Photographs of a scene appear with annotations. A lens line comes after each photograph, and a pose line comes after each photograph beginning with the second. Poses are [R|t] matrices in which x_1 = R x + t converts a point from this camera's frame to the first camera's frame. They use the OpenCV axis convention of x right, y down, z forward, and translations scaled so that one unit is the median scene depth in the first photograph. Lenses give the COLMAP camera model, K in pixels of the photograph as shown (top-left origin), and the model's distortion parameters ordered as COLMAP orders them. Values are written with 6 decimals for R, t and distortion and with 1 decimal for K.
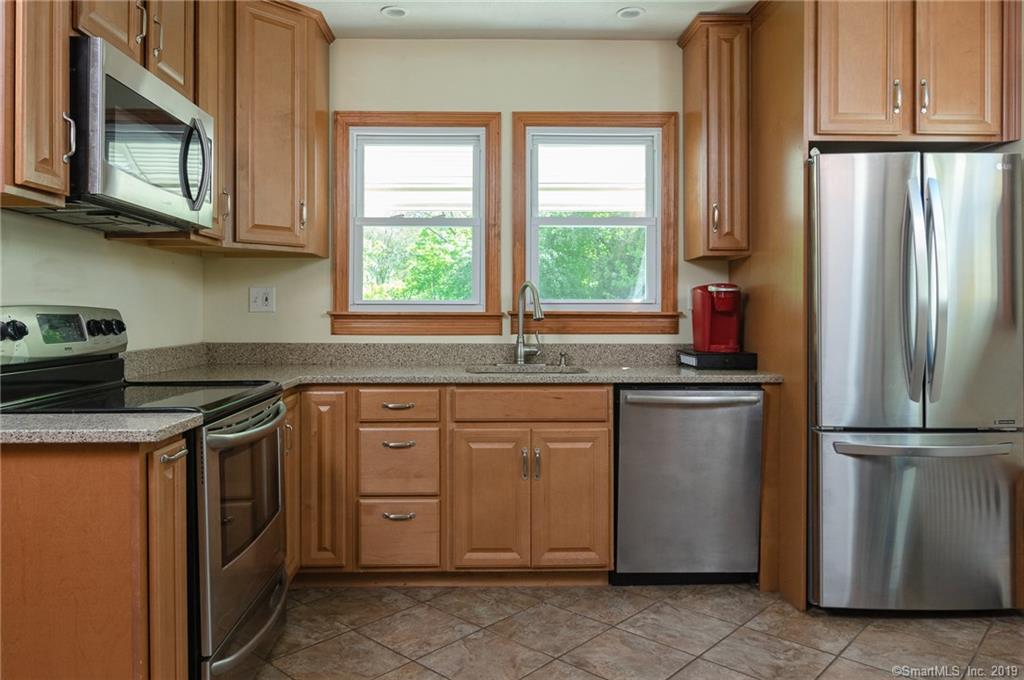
lens RADIAL K [[705.2, 0, 492.5], [0, 705.2, 315.2], [0, 0, 1]] dist [-0.004682, 0.001589]
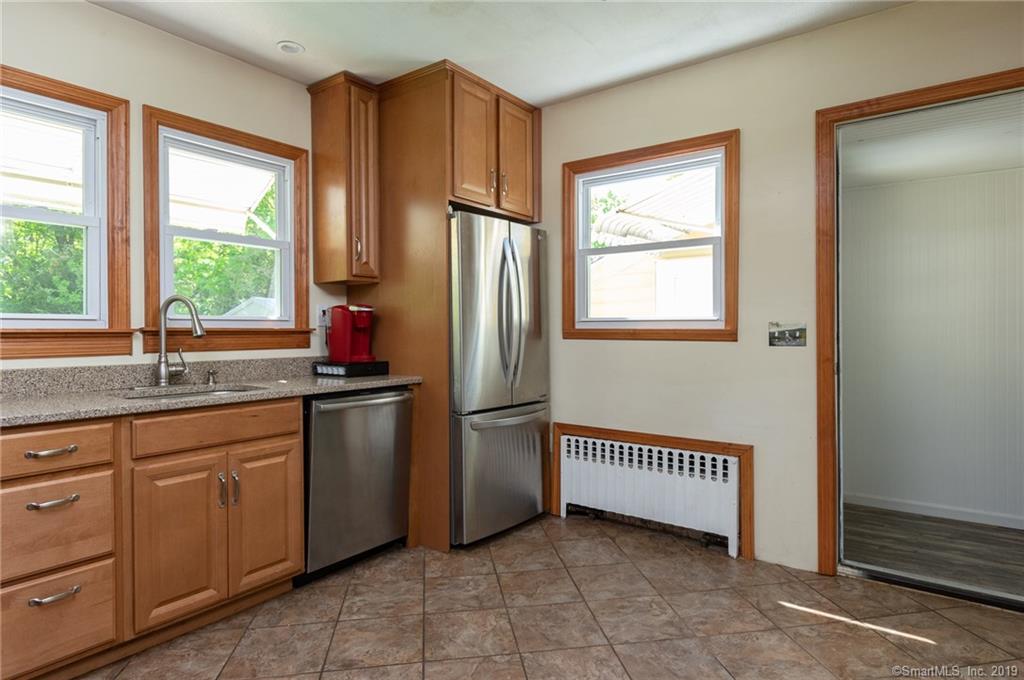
lens RADIAL K [[563.7, 0, 515.6], [0, 563.7, 333.1], [0, 0, 1]] dist [-0.003321, -0.001397]
pose [[0.610876, -0.007671, 0.791689, -0.296580], [0.004916, 0.999971, 0.005896, -0.000714], [-0.791711, 0.000290, 0.610896, 0.228258]]
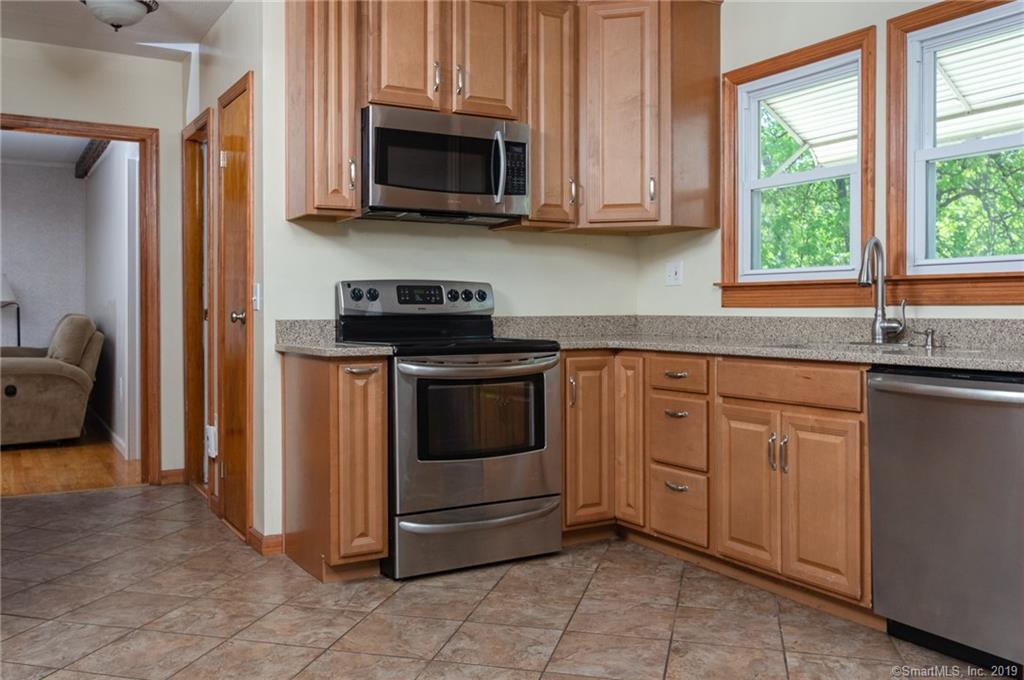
lens RADIAL K [[880.1, 0, 511.1], [0, 880.1, 318.0], [0, 0, 1]] dist [-0.001220, -0.005940]
pose [[0.489387, 0.006162, -0.872045, 0.798334], [0.001463, 0.999968, 0.007887, 0.037936], [0.872065, -0.005136, 0.489363, 0.191740]]
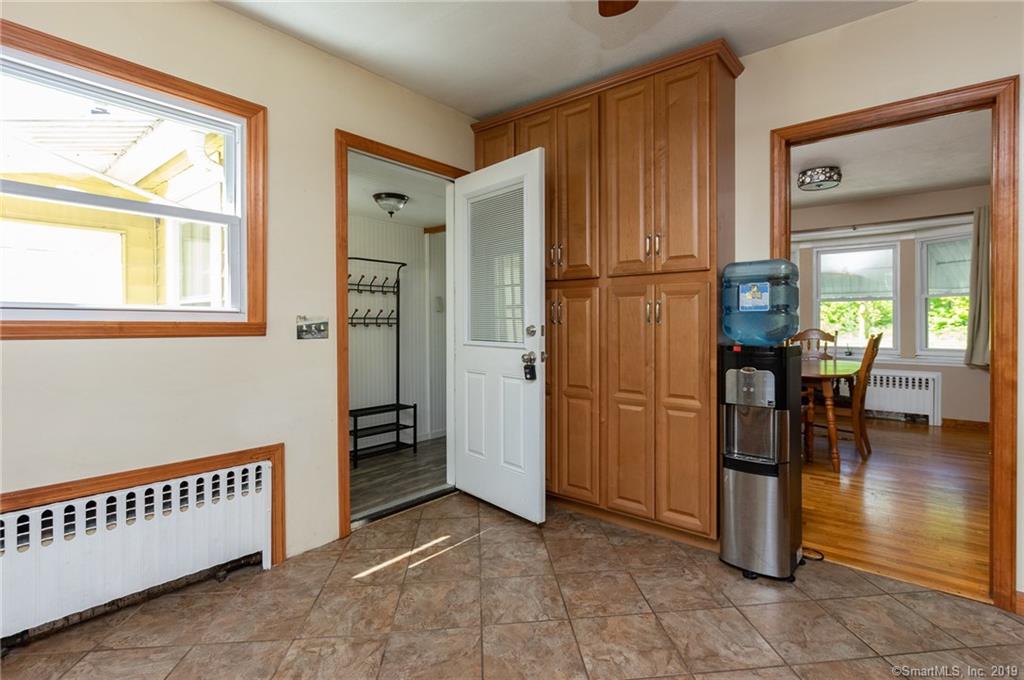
lens RADIAL K [[483.3, 0, 523.4], [0, 483.3, 328.6], [0, 0, 1]] dist [-0.003309, -0.000452]
pose [[-0.760089, -0.002093, 0.649816, -0.115568], [0.003345, 0.999969, 0.007134, 0.005791], [-0.649811, 0.007597, -0.760058, 0.817700]]
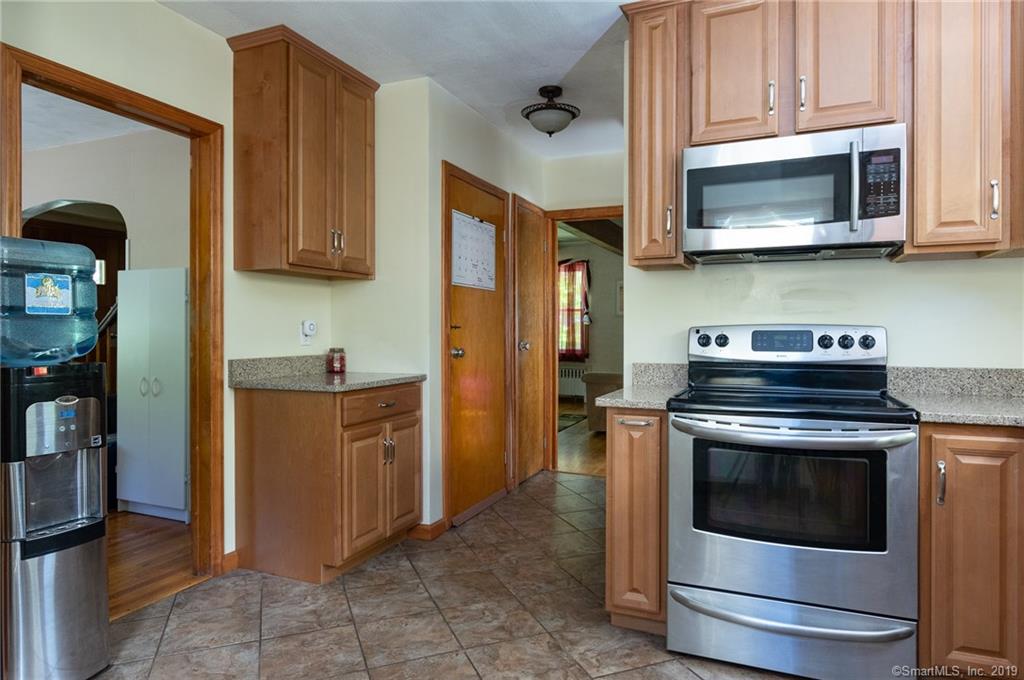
lens RADIAL K [[612.7, 0, 517.3], [0, 612.7, 334.8], [0, 0, 1]] dist [0.001290, -0.001656]
pose [[-0.407724, 0.004429, -0.913094, 0.492919], [-0.003257, 0.999975, 0.006305, 0.000600], [0.913099, 0.005545, -0.407699, 0.736945]]
